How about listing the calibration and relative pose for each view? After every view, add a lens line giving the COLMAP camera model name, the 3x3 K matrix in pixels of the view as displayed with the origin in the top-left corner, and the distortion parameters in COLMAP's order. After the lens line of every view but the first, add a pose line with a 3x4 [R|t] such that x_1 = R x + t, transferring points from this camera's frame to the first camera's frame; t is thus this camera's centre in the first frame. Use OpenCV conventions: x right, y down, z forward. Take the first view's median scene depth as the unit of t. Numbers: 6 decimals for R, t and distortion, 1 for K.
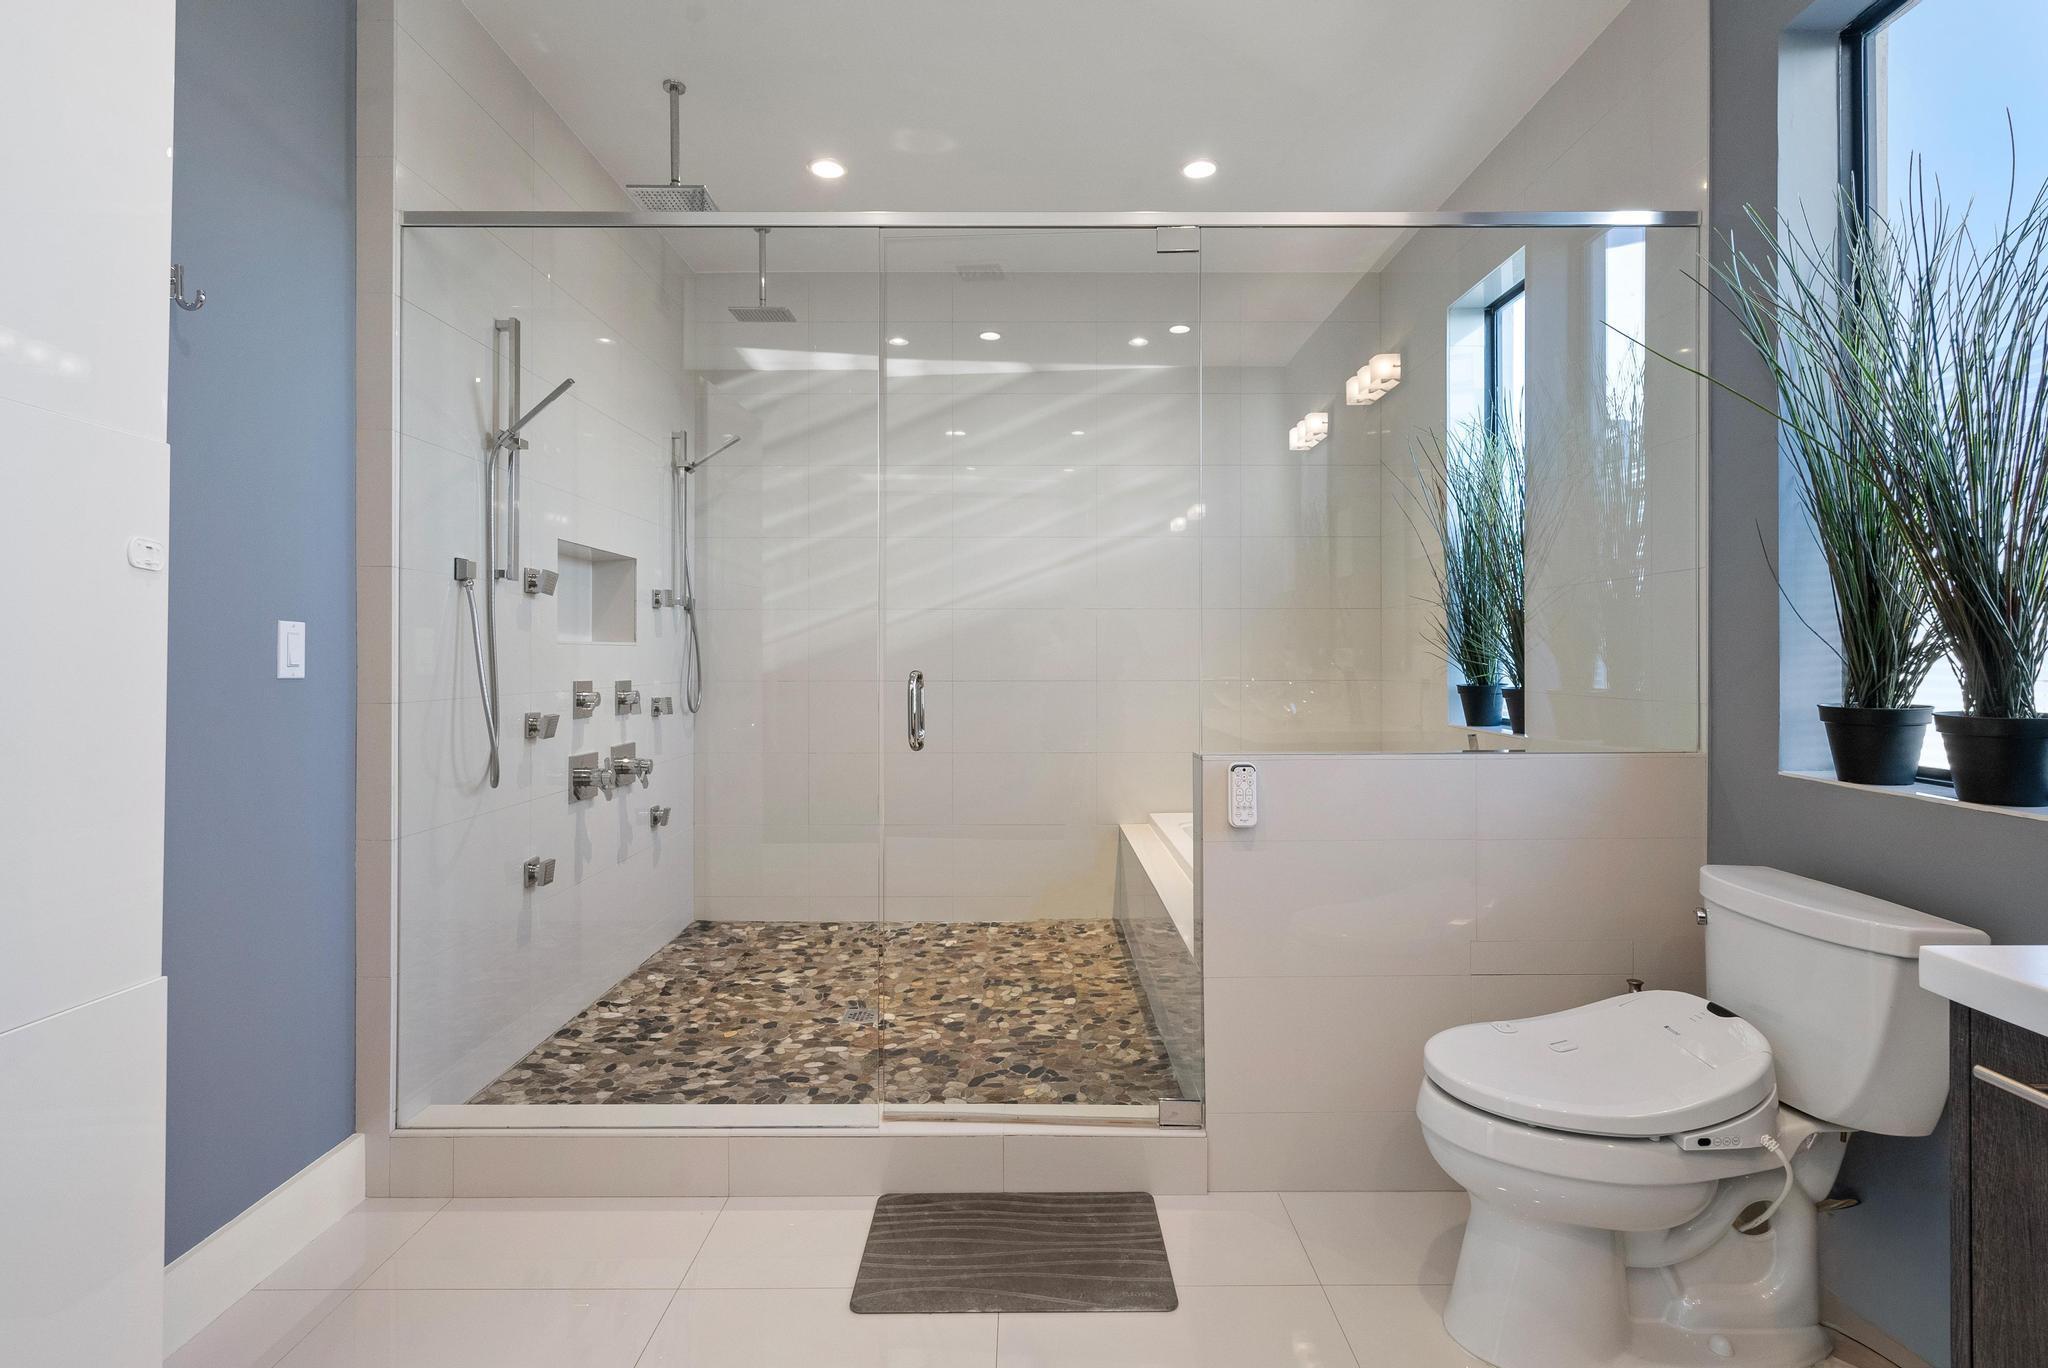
lens RADIAL K [[992.2, 0, 1024.6], [0, 992.2, 657.3], [0, 0, 1]] dist [-0.000173, 0.000113]
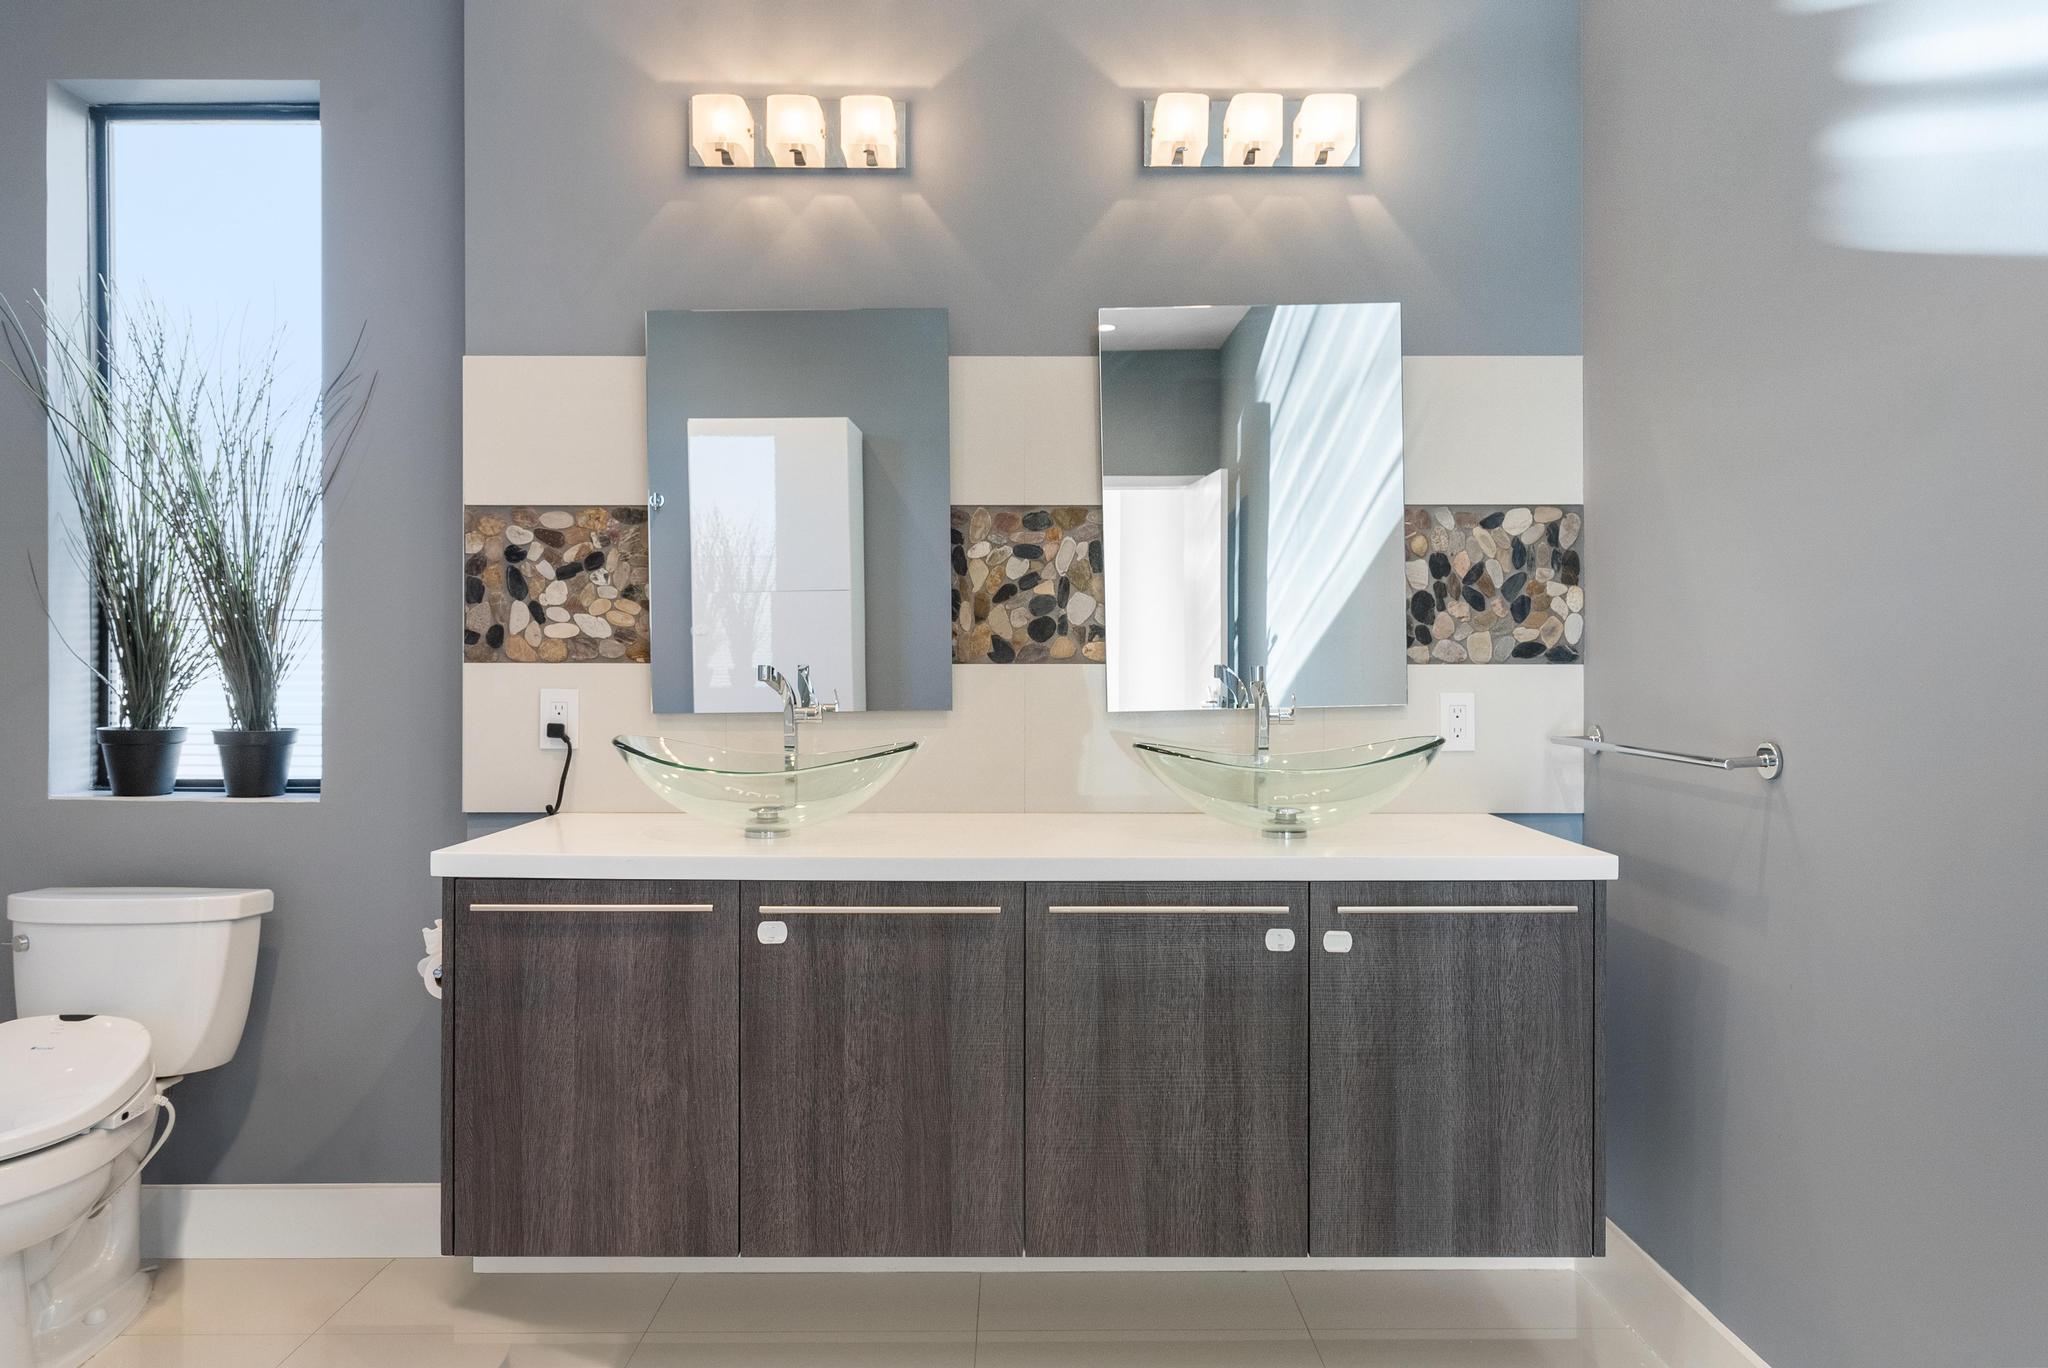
lens RADIAL K [[1377.6, 0, 1017.6], [0, 1377.6, 690.2], [0, 0, 1]] dist [0.002505, 0.006784]
pose [[-0.000139, 0.001096, 0.999999, -0.563503], [0.000981, 0.999999, -0.001096, 0.006214], [-1.000000, 0.000981, -0.000140, -0.006356]]
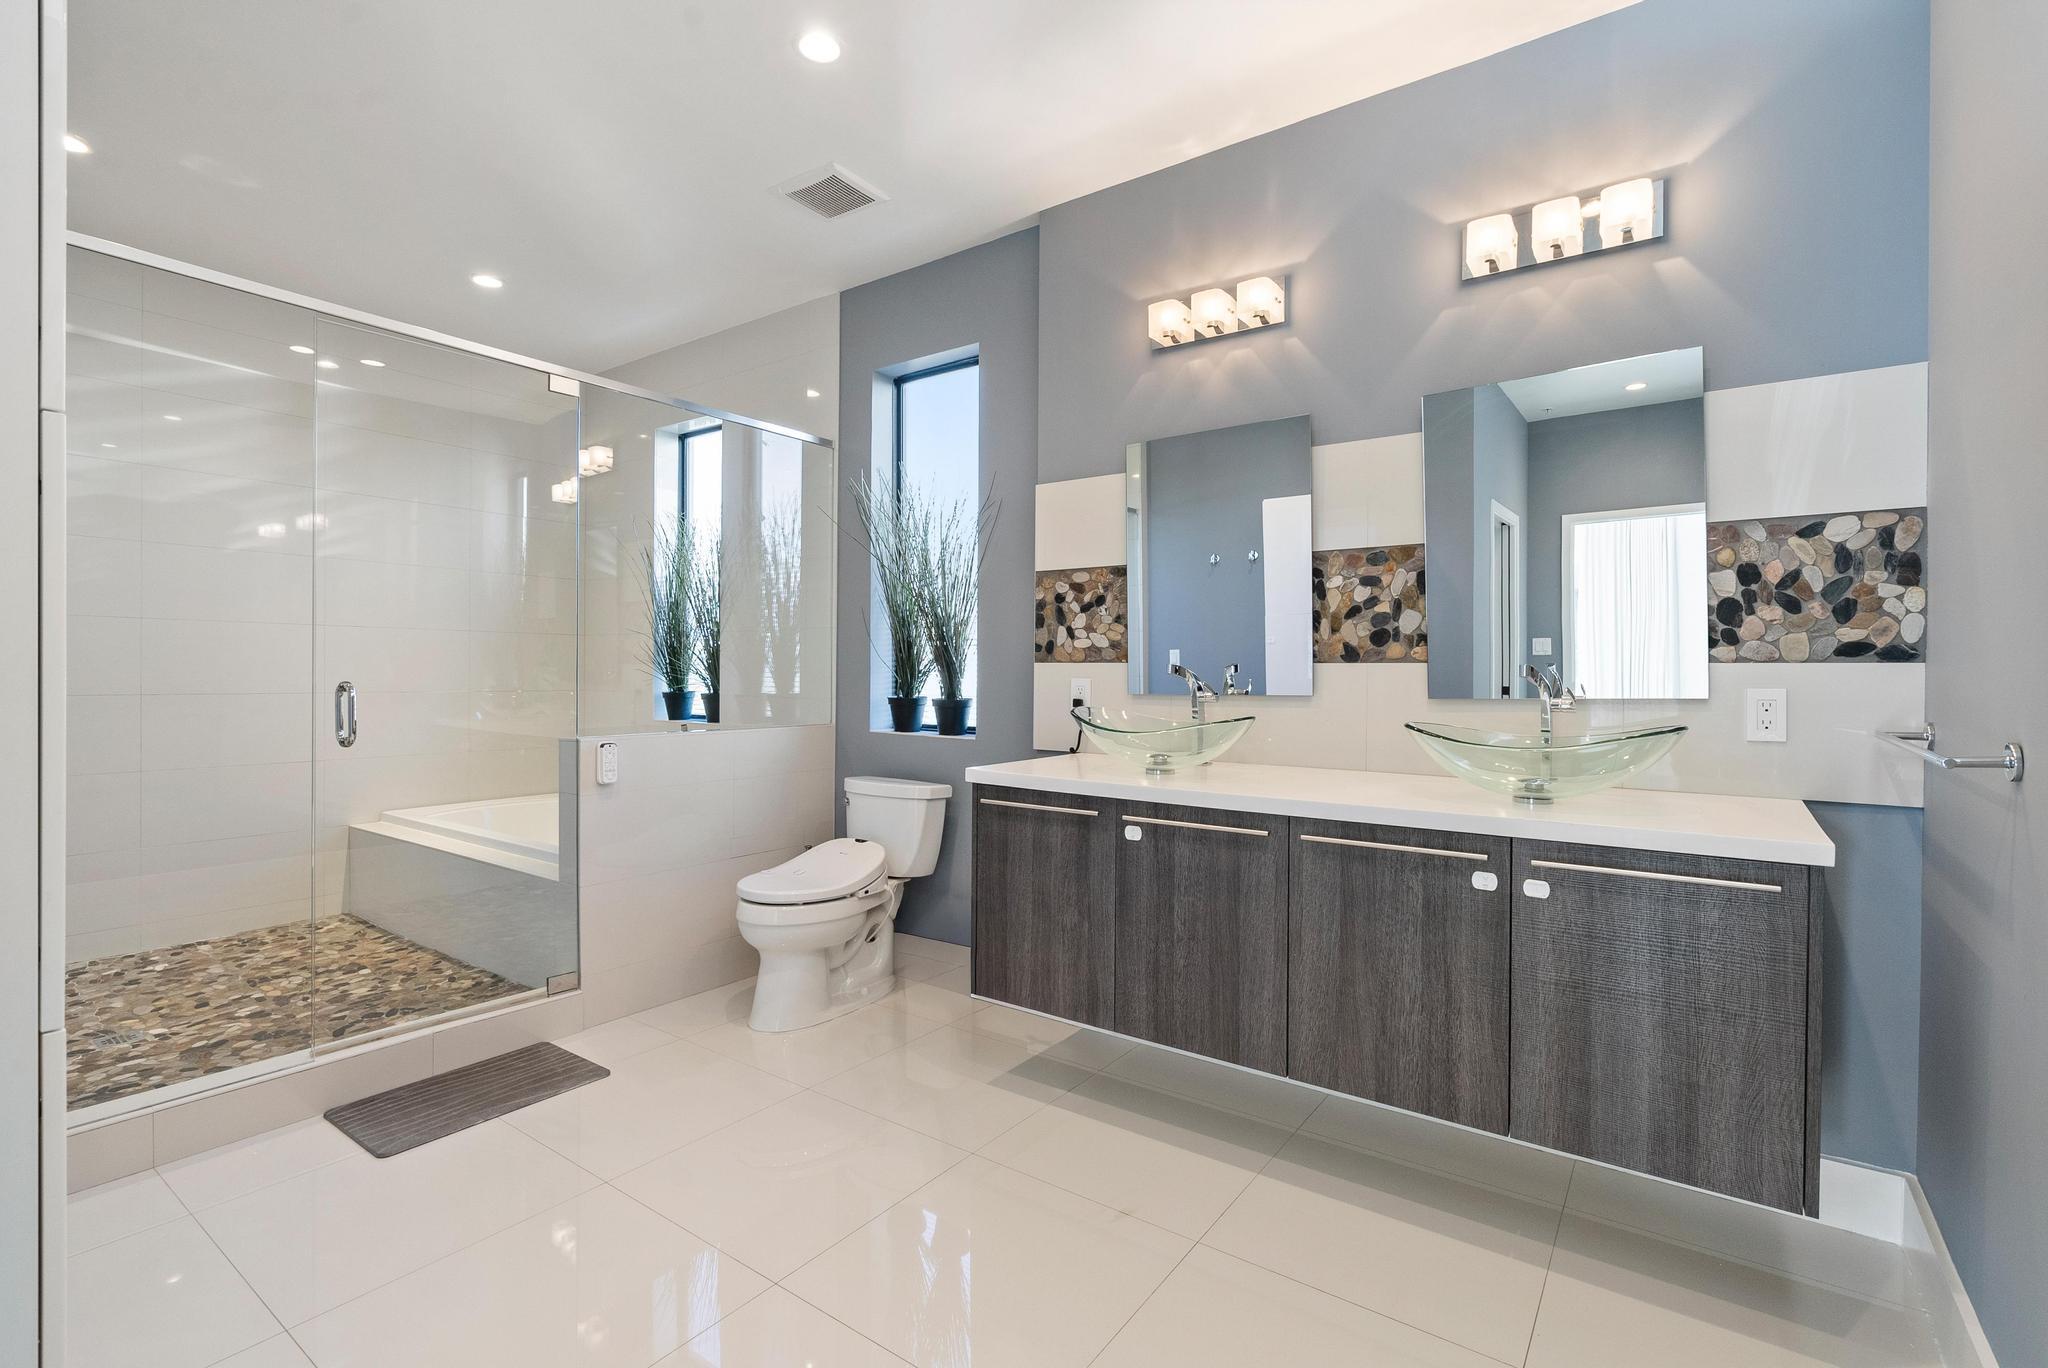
lens RADIAL K [[926.6, 0, 1020.7], [0, 926.6, 681.9], [0, 0, 1]] dist [-0.003741, 0.002185]
pose [[0.587499, 0.000114, 0.809225, -0.509122], [-0.007777, 0.999955, 0.005505, 0.002104], [-0.809187, -0.009528, 0.587473, -0.318432]]
